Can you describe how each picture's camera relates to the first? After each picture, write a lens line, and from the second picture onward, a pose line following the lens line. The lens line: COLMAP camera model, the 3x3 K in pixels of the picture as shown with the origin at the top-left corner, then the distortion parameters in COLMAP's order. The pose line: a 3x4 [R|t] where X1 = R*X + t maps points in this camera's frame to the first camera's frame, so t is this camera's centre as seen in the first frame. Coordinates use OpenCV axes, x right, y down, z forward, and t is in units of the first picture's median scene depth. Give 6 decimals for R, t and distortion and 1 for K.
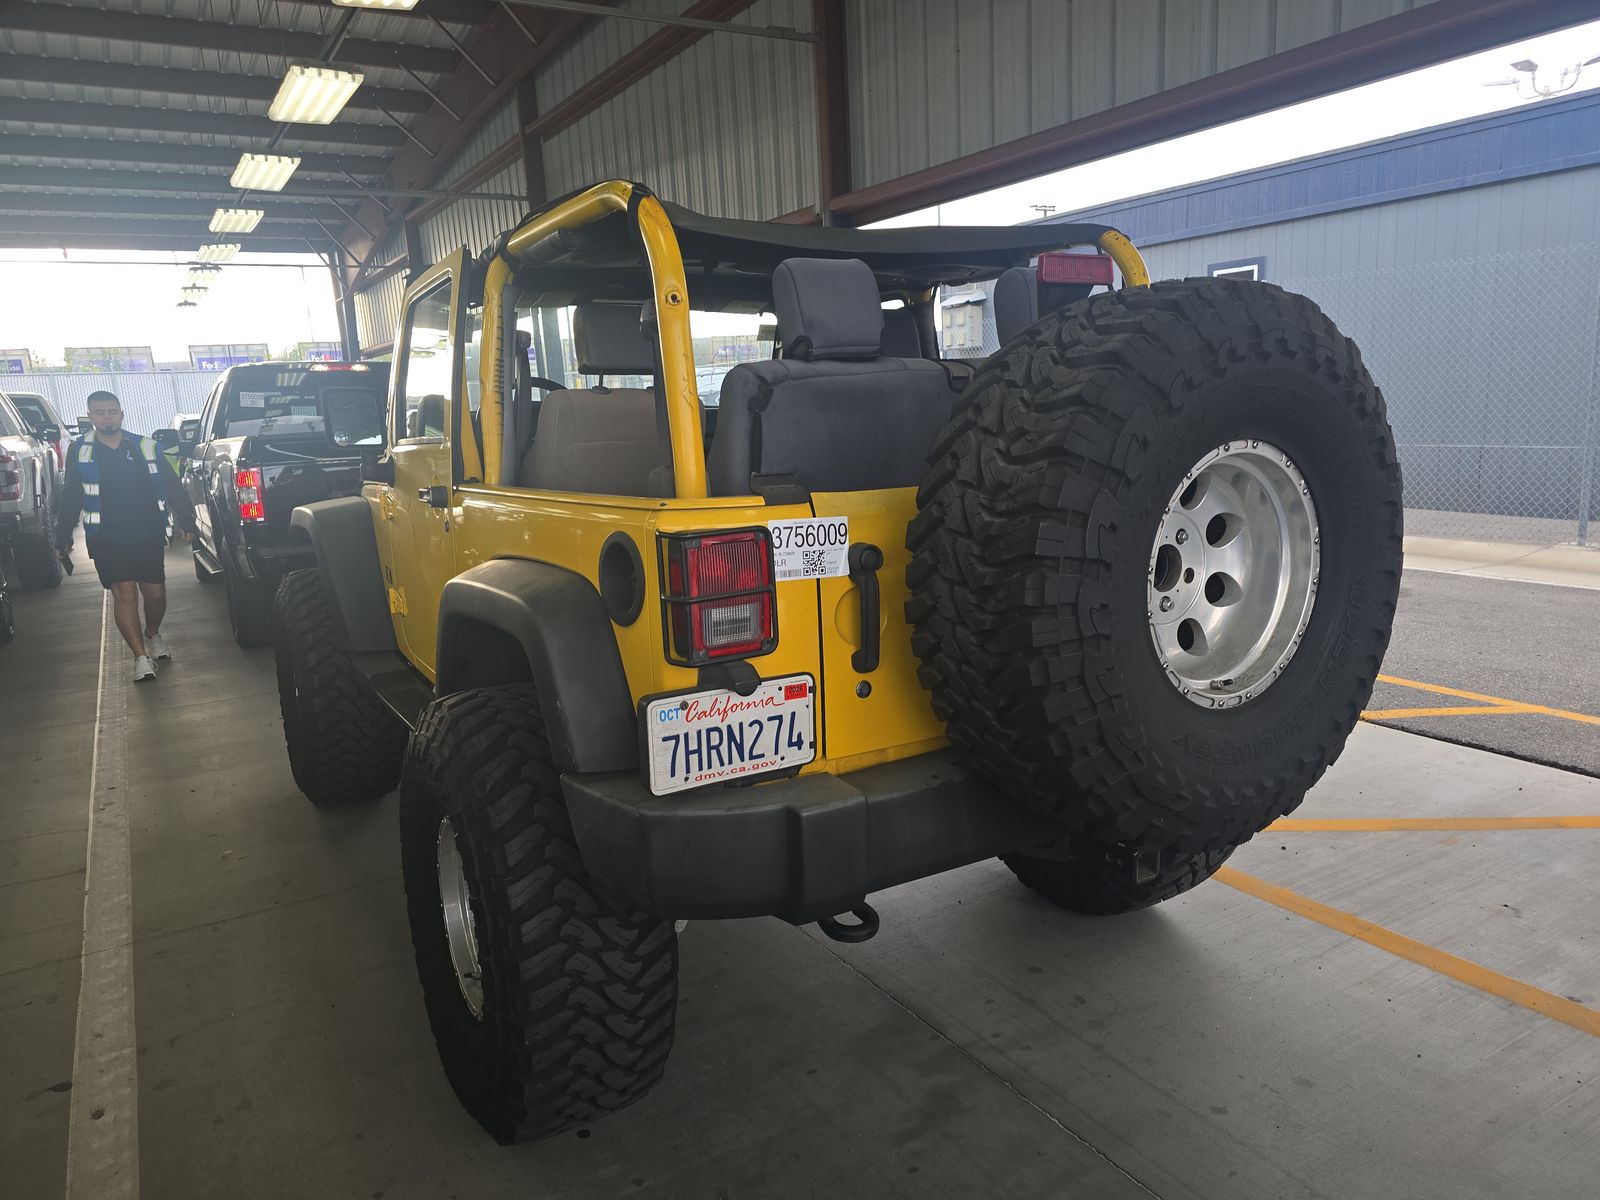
lens RADIAL K [[1069.7, 0, 797.2], [0, 1069.7, 607.4], [0, 0, 1]] dist [0.041202, -0.029324]
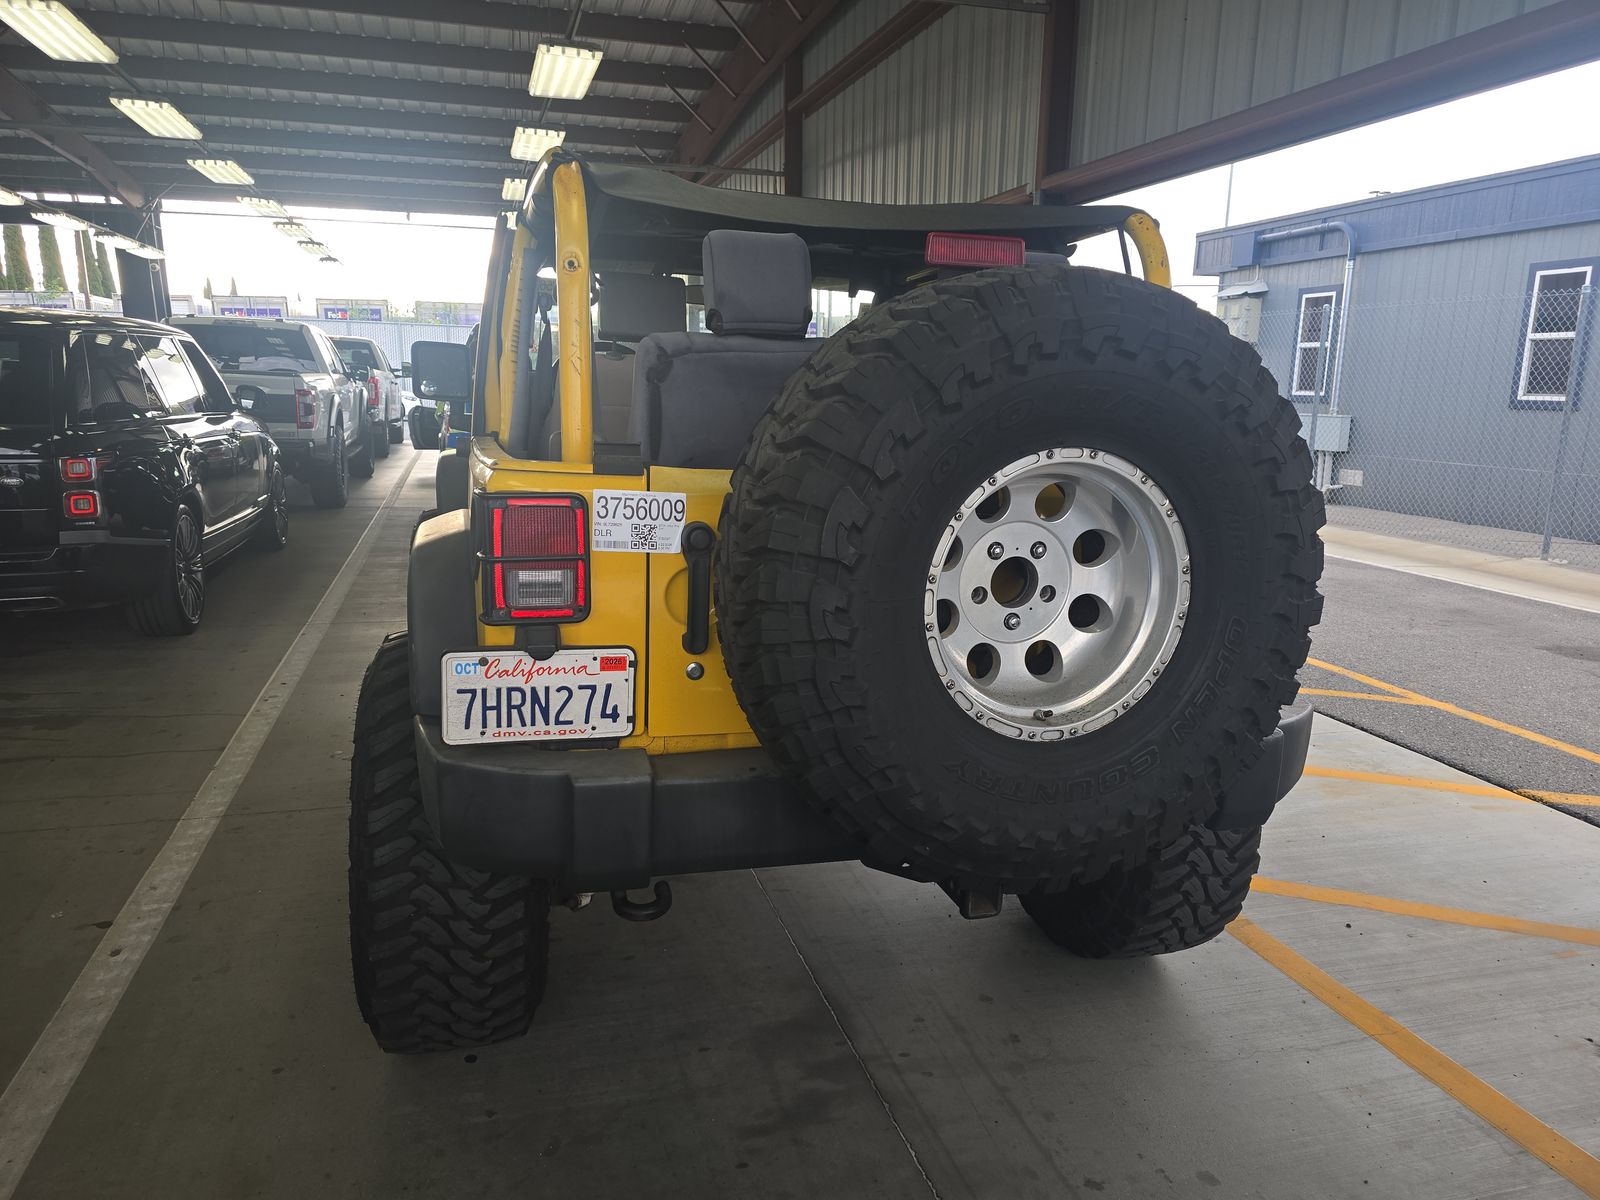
lens RADIAL K [[1069.7, 0, 792.5], [0, 1069.7, 606.2], [0, 0, 1]] dist [0.041202, -0.029324]
pose [[0.963975, 0.116372, -0.239187, 0.286966], [-0.112430, 0.993203, 0.030109, -0.016995], [0.241065, -0.002133, 0.970507, 0.050926]]
